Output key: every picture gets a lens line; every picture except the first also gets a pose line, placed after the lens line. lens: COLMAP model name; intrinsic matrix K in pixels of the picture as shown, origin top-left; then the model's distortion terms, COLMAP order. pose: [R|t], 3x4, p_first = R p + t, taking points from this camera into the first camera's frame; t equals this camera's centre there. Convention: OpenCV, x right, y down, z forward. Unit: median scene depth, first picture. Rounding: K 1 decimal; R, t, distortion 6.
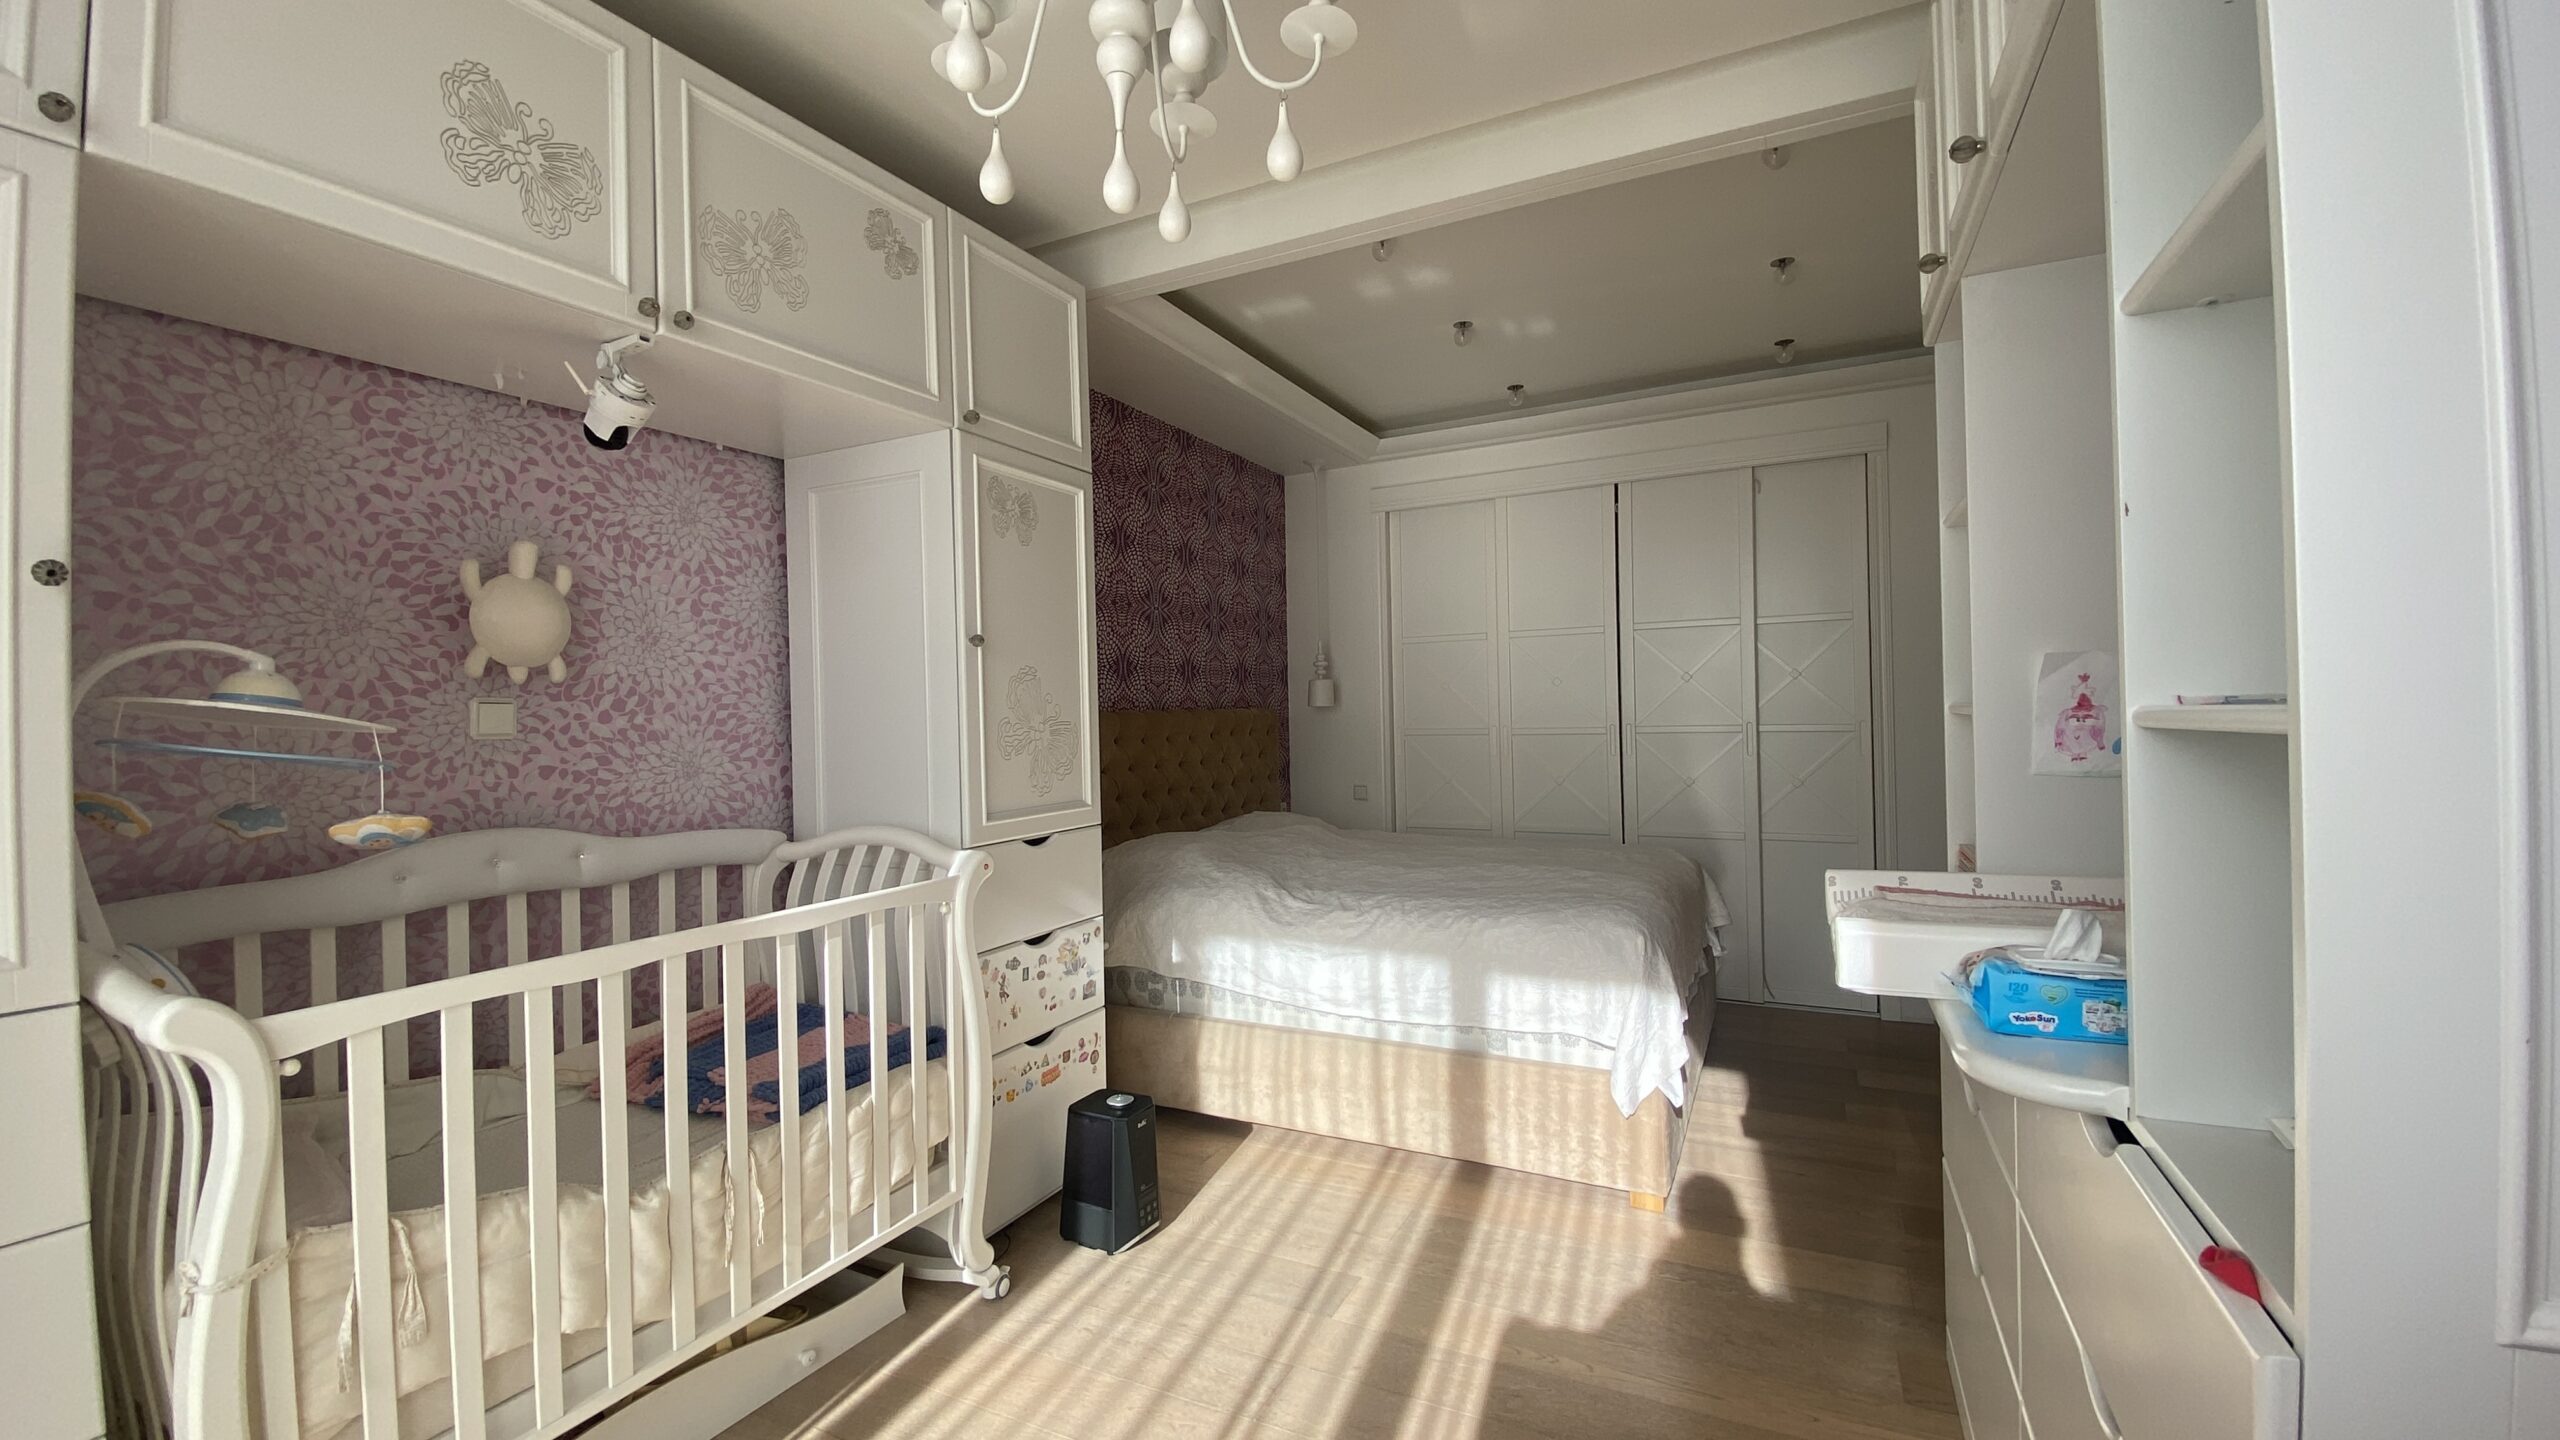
lens RADIAL K [[1040.8, 0, 1267.9], [0, 1040.8, 722.1], [0, 0, 1]] dist [0.008033, -0.015823]
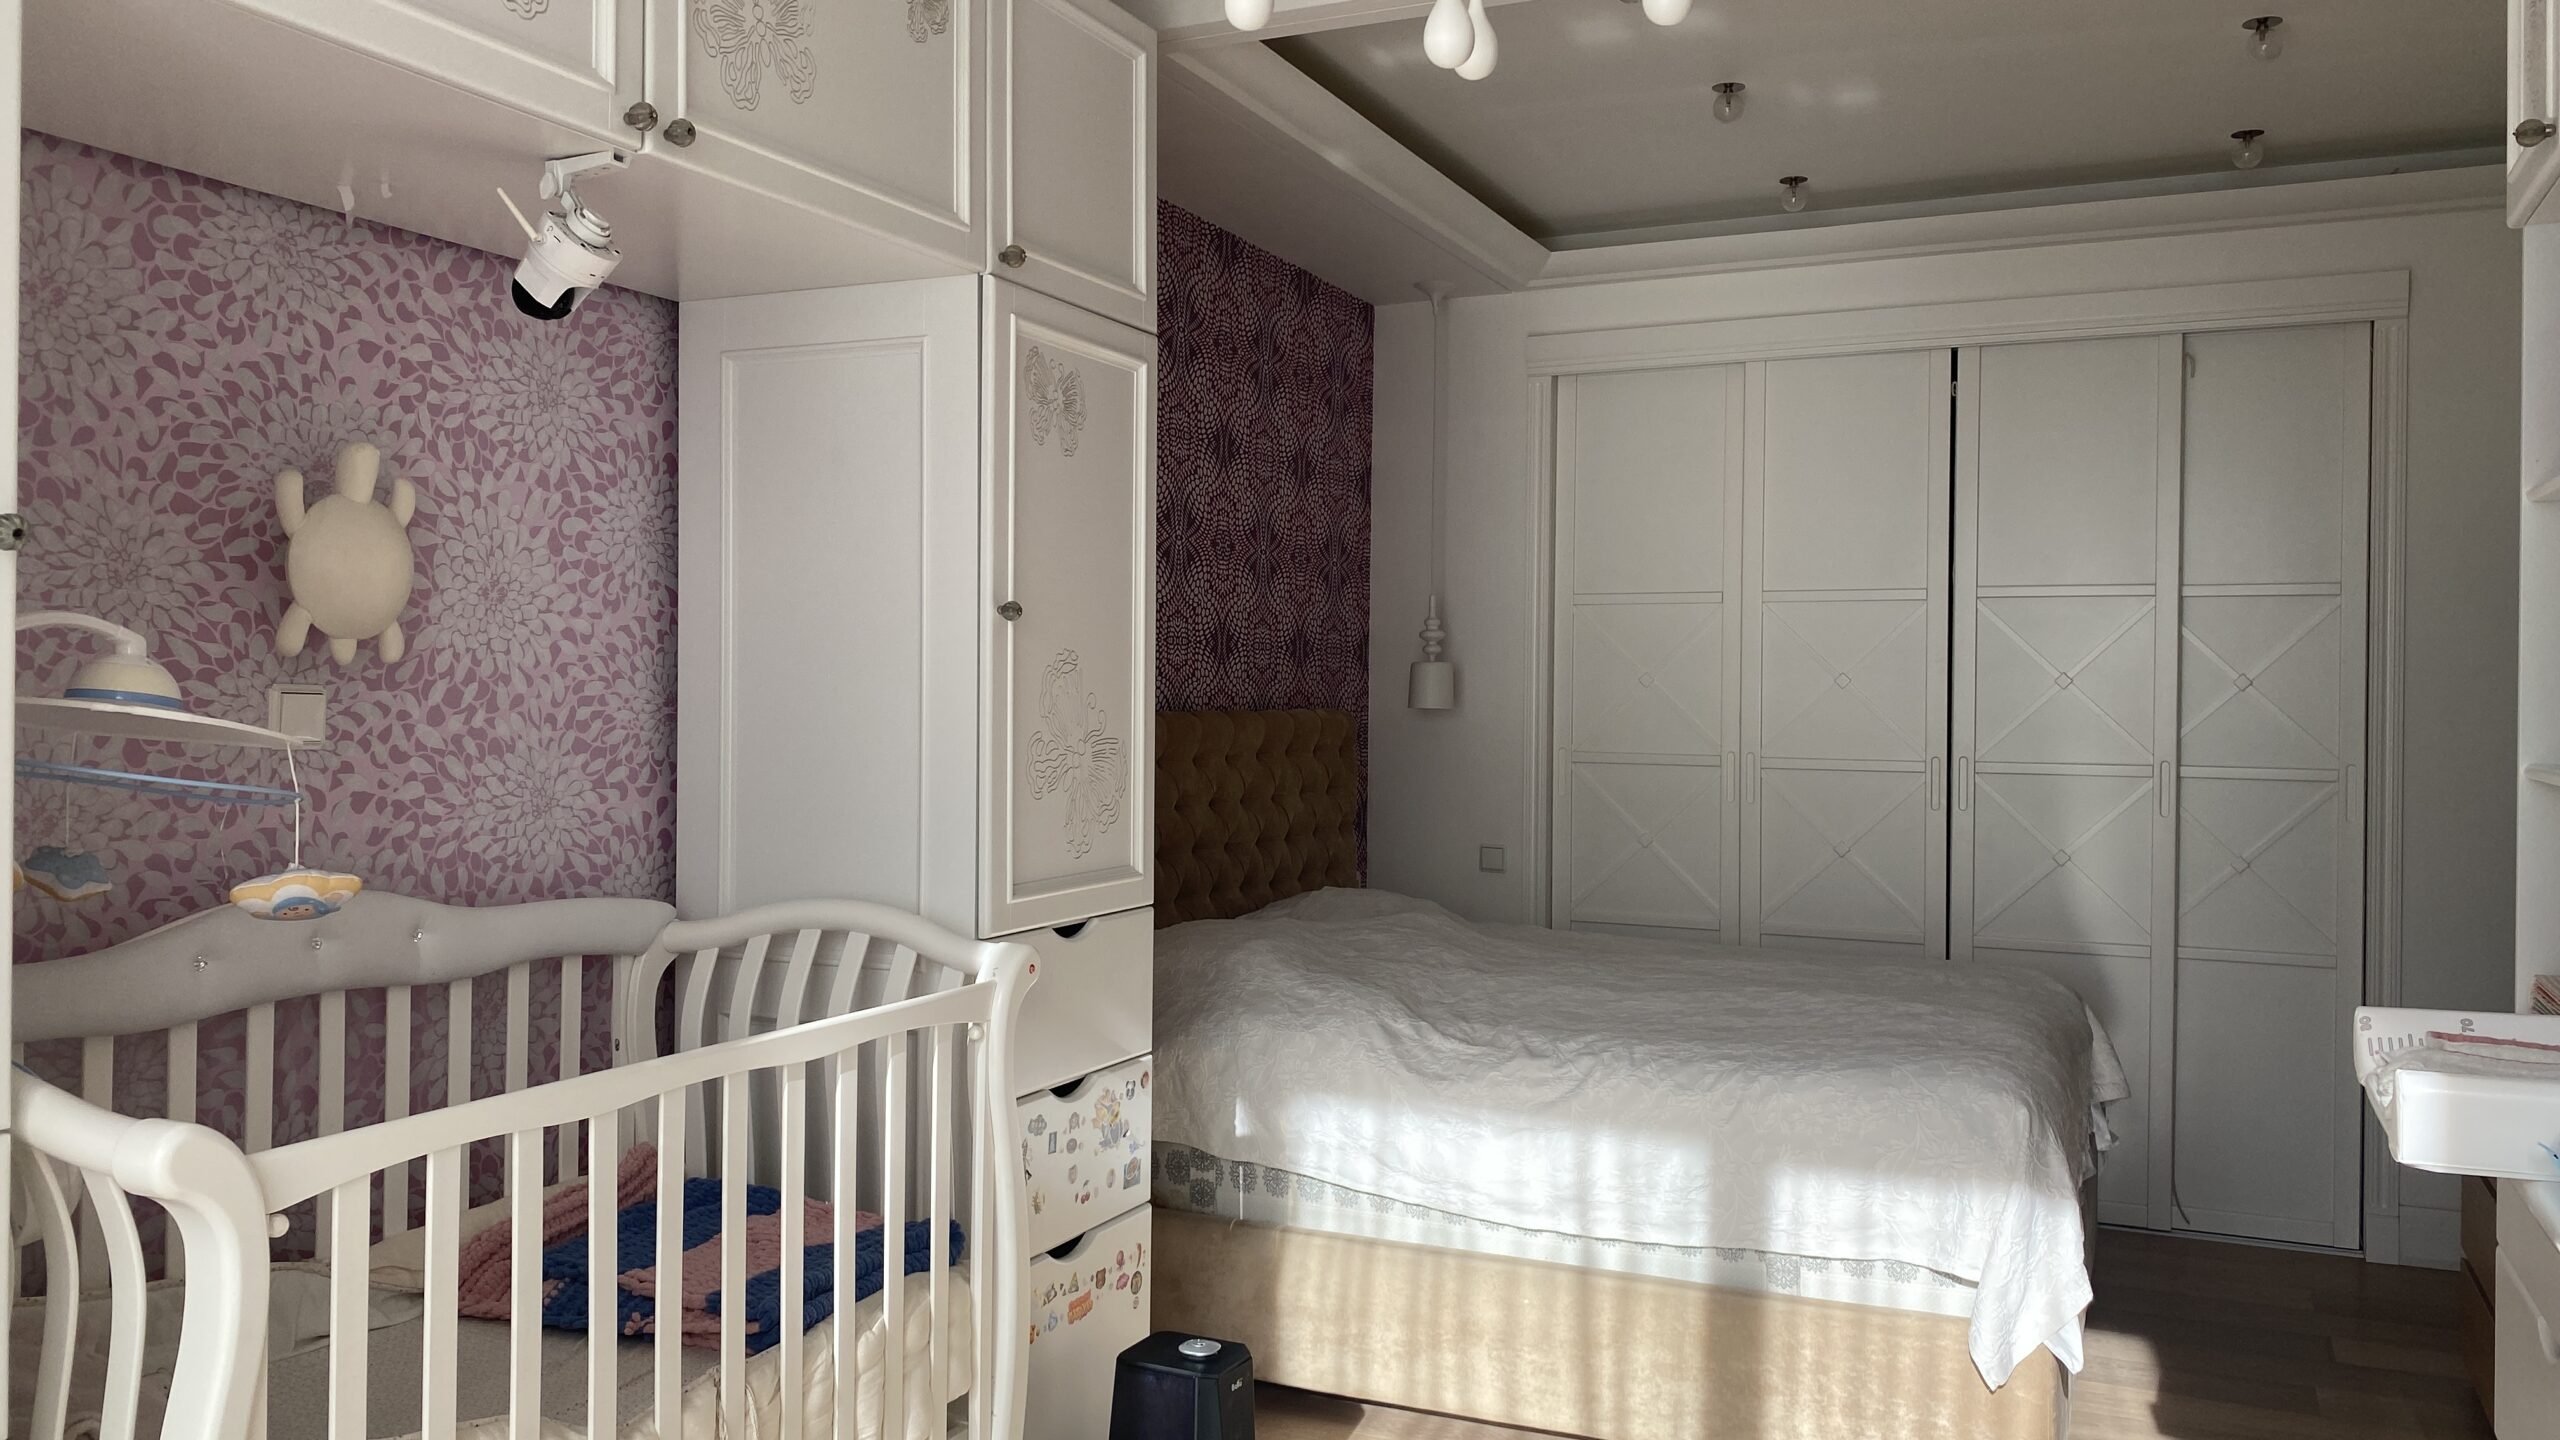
lens RADIAL K [[1947.2, 0, 1291.9], [0, 1947.2, 718.8], [0, 0, 1]] dist [0.040335, -0.045828]
pose [[0.998894, 0.031942, 0.034489, -0.135116], [-0.032015, 0.999486, 0.001554, -0.018501], [-0.034422, -0.002657, 0.999404, -0.172959]]
